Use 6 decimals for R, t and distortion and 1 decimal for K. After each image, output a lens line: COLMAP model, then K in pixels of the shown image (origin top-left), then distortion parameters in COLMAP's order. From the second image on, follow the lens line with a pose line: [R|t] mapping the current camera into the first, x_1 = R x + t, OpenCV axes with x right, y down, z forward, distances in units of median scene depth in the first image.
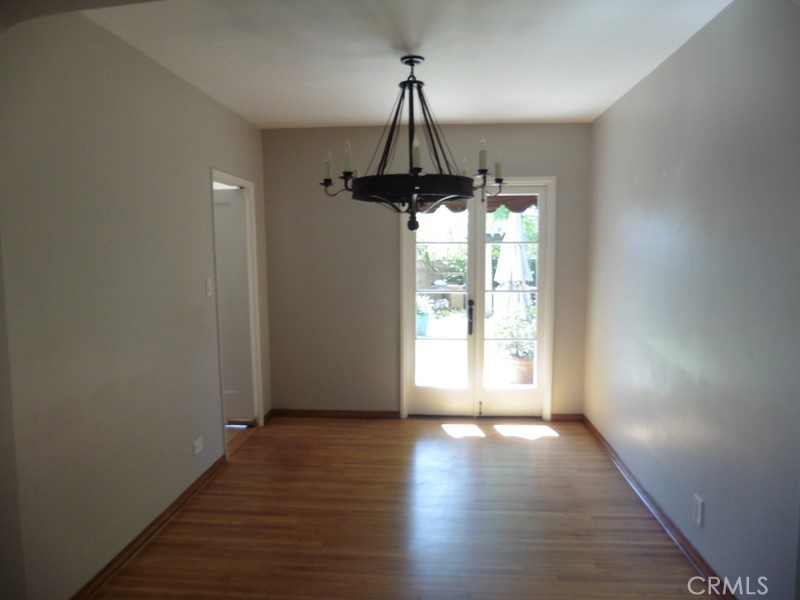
lens RADIAL K [[576.0, 0, 399.1], [0, 576.0, 305.3], [0, 0, 1]] dist [-0.078749, 0.056266]
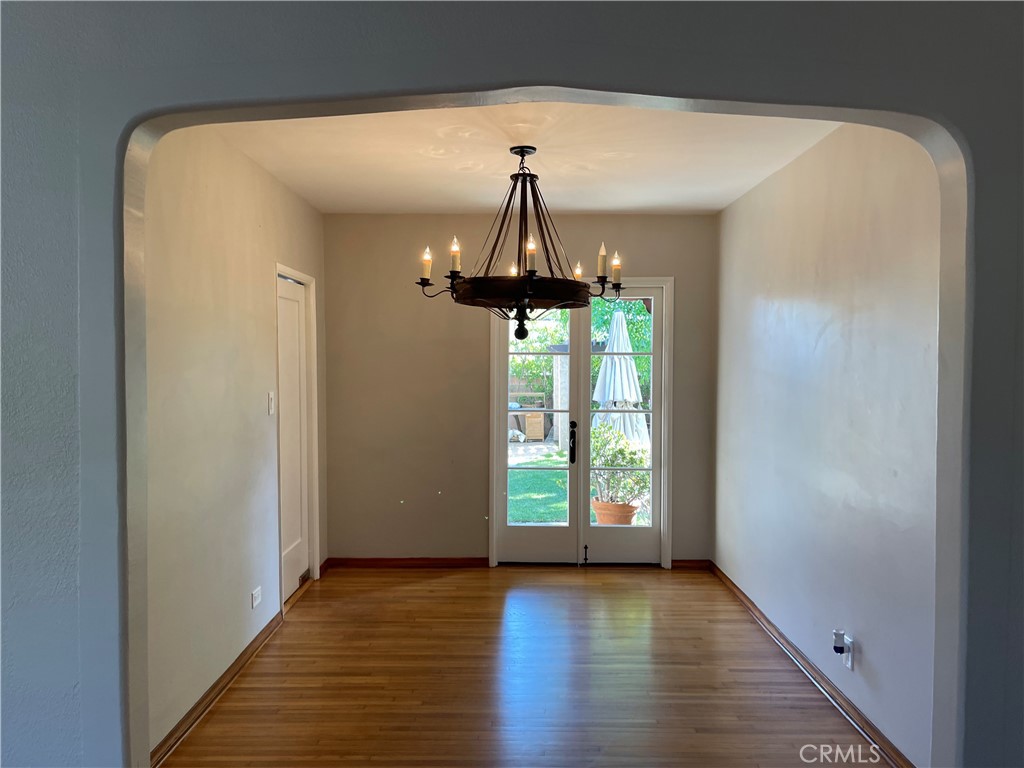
lens RADIAL K [[778.7, 0, 512.0], [0, 778.7, 384.0], [0, 0, 1]] dist [0.029986, -0.000188]
pose [[0.996703, 0.004933, 0.080989, -0.088449], [0.000594, 0.997680, -0.068074, 0.020894], [-0.081137, 0.067898, 0.994388, -0.191574]]
